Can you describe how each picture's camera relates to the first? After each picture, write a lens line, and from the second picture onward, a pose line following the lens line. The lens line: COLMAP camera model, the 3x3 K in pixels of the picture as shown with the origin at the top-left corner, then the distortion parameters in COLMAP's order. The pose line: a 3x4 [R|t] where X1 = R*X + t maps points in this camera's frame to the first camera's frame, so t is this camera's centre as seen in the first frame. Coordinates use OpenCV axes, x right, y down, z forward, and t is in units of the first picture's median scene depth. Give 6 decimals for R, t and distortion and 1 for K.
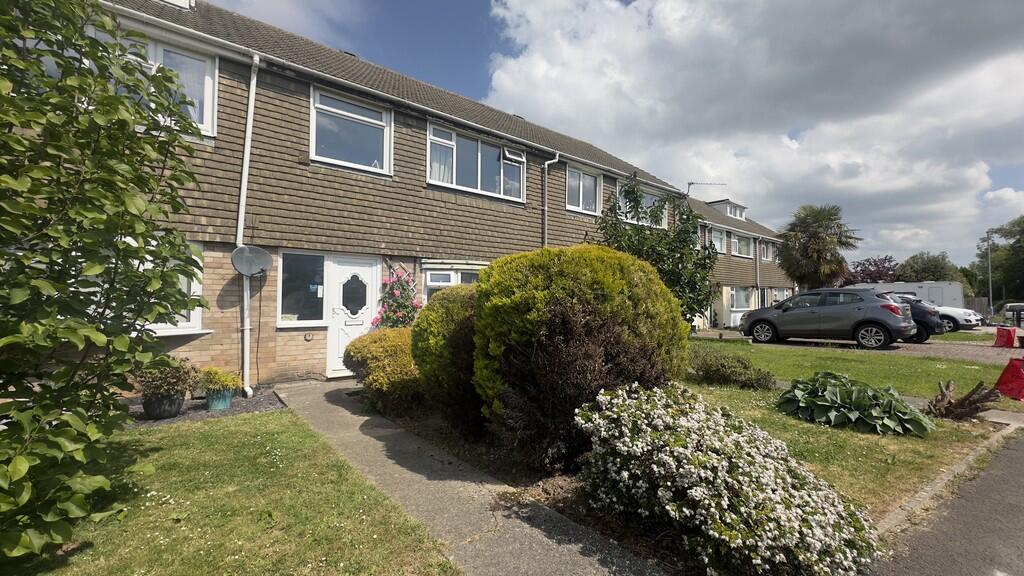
lens RADIAL K [[408.7, 0, 510.9], [0, 408.7, 288.2], [0, 0, 1]] dist [-0.005671, 0.001034]
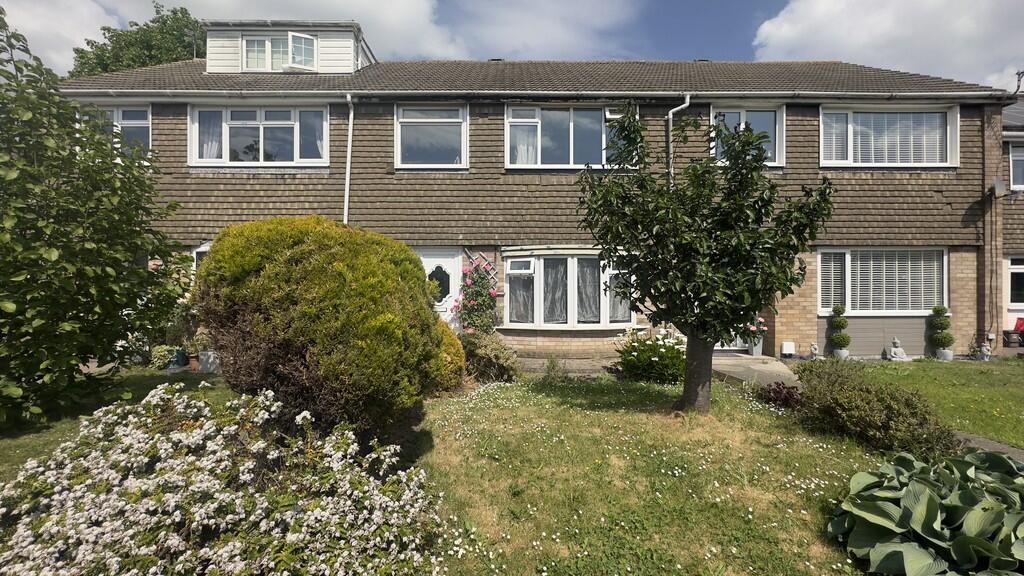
lens RADIAL K [[408.7, 0, 513.8], [0, 408.7, 291.6], [0, 0, 1]] dist [-0.005671, 0.001034]
pose [[0.779740, -0.009947, -0.626024, 0.450176], [0.022298, 0.999681, 0.011889, 0.026770], [0.625706, -0.023230, 0.779713, 0.264484]]
